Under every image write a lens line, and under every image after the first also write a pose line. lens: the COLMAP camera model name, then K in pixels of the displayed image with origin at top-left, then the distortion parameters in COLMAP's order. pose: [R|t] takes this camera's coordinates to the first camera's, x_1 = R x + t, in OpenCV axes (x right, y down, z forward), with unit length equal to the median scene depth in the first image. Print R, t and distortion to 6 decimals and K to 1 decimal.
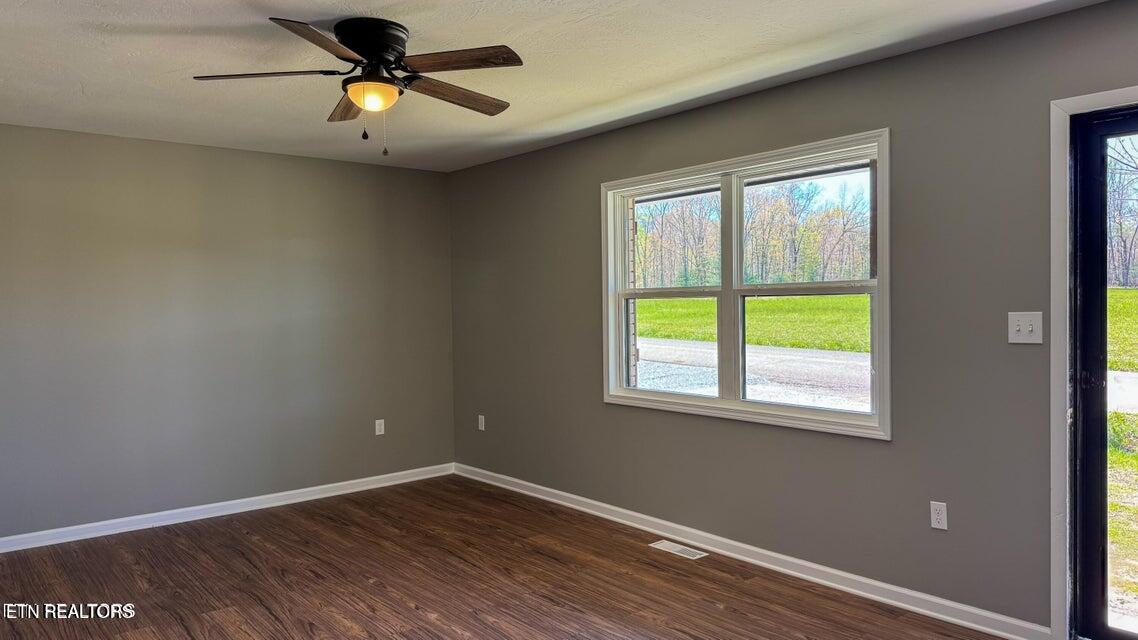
lens RADIAL K [[752.3, 0, 569.0], [0, 752.3, 320.0], [0, 0, 1]] dist [0.004091, -0.000607]
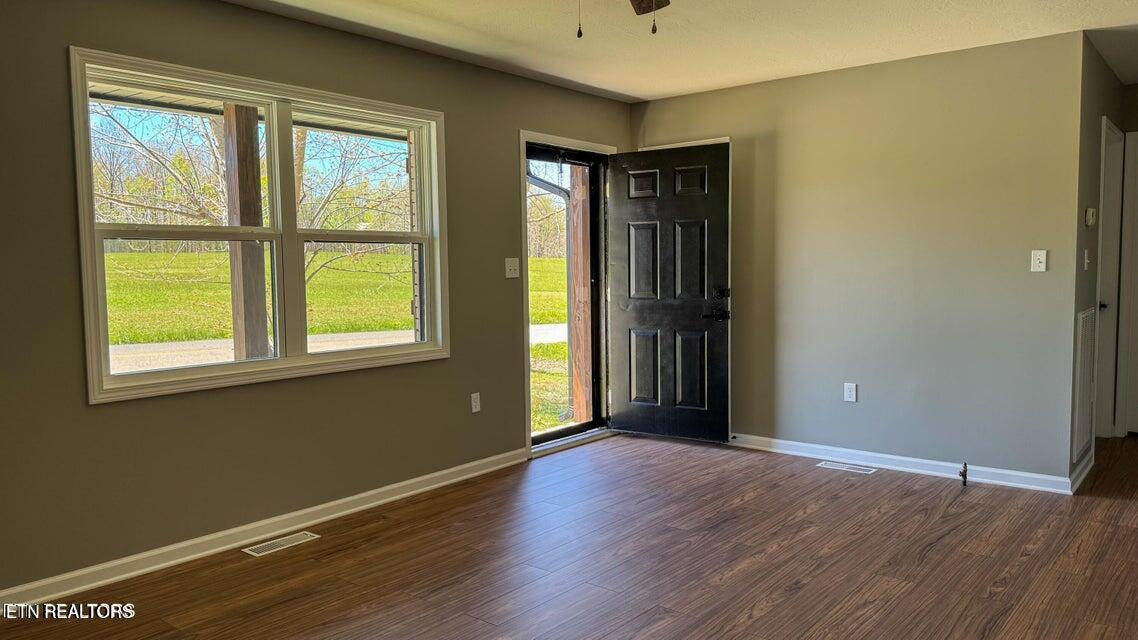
lens RADIAL K [[782.1, 0, 569.0], [0, 782.1, 320.0], [0, 0, 1]] dist [0.042550, -0.003330]
pose [[-0.154142, -0.060975, 0.986165, -0.829637], [0.031378, 0.997288, 0.066567, 0.010588], [-0.987550, 0.041204, -0.151811, 0.890419]]
